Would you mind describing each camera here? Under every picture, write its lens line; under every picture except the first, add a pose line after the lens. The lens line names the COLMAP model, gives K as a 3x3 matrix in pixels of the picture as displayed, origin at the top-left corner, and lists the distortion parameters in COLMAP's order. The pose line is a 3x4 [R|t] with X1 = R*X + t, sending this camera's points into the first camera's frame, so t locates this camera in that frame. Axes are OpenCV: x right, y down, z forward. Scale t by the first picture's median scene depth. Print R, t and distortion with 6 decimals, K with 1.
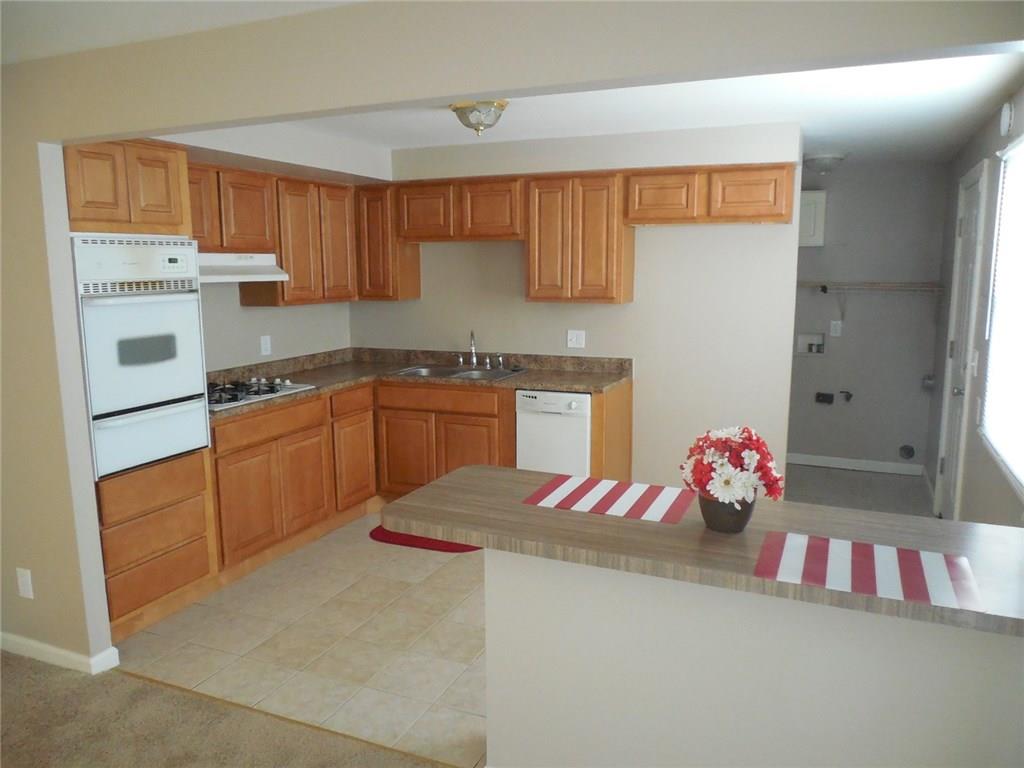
lens RADIAL K [[778.6, 0, 515.9], [0, 778.6, 380.0], [0, 0, 1]] dist [0.009399, -0.001720]
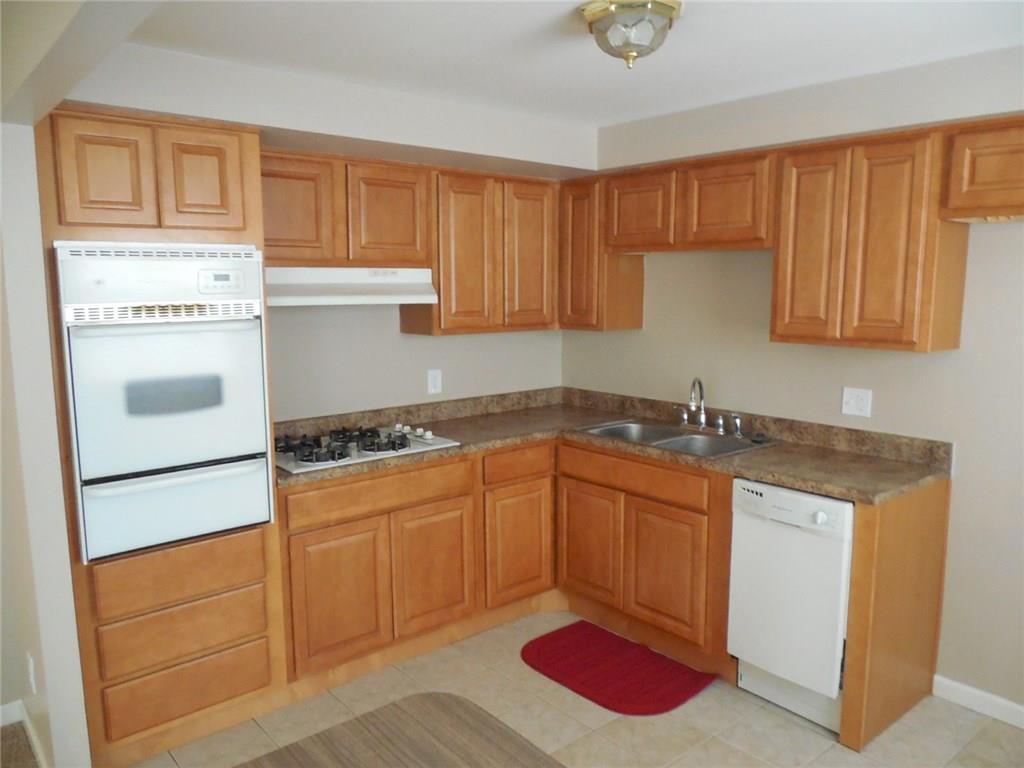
lens RADIAL K [[778.6, 0, 515.9], [0, 778.6, 380.0], [0, 0, 1]] dist [0.009399, -0.001720]
pose [[0.898763, 0.063029, -0.433881, 0.110434], [-0.070850, 0.997485, -0.001860, -0.053289], [0.432672, 0.032412, 0.900968, 0.325258]]
